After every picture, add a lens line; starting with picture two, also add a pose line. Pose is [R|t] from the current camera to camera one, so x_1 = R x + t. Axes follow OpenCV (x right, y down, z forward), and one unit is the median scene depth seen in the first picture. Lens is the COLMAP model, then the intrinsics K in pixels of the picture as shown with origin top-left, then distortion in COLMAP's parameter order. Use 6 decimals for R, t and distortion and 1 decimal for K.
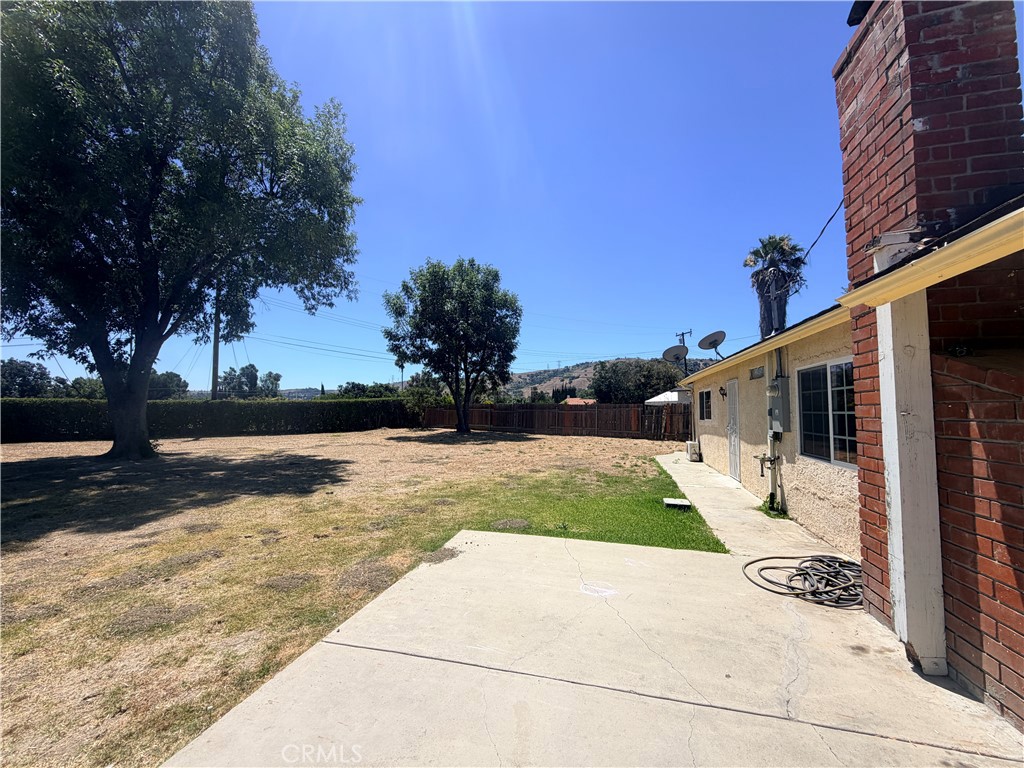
lens RADIAL K [[414.3, 0, 514.5], [0, 414.3, 387.9], [0, 0, 1]] dist [-0.002019, 0.000583]
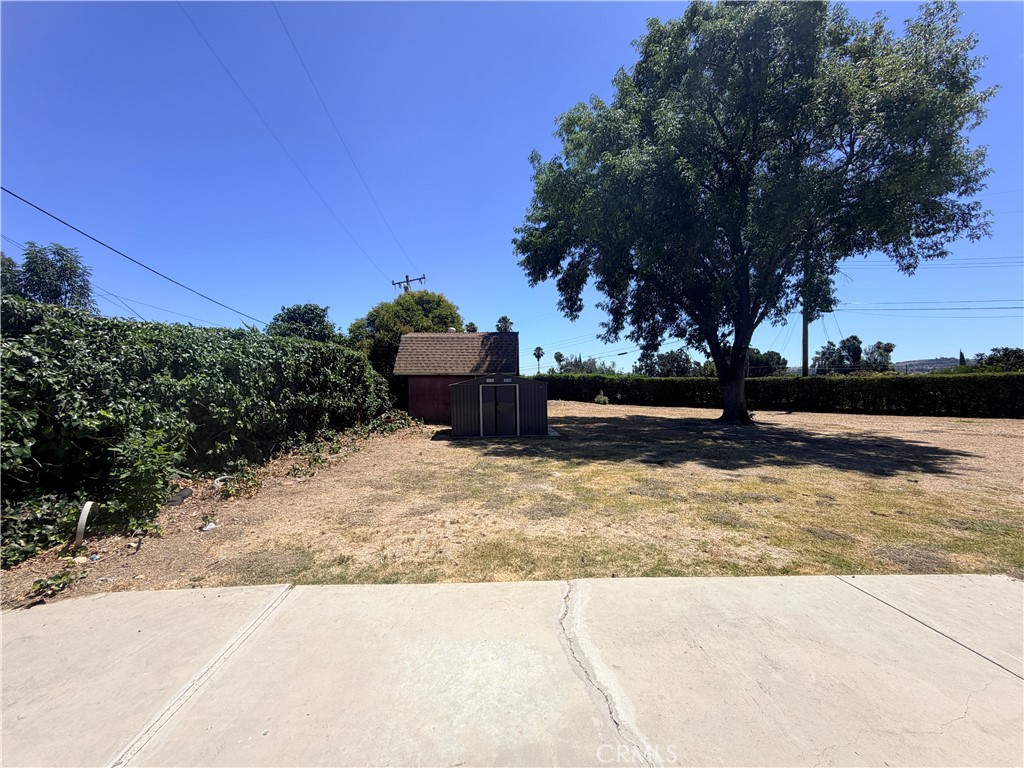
lens RADIAL K [[414.3, 0, 510.2], [0, 414.3, 383.7], [0, 0, 1]] dist [-0.002019, 0.000583]
pose [[0.307804, 0.002919, -0.951445, 0.093901], [0.042761, 0.998942, 0.016898, -0.005576], [0.950488, -0.045886, 0.307354, -0.063322]]
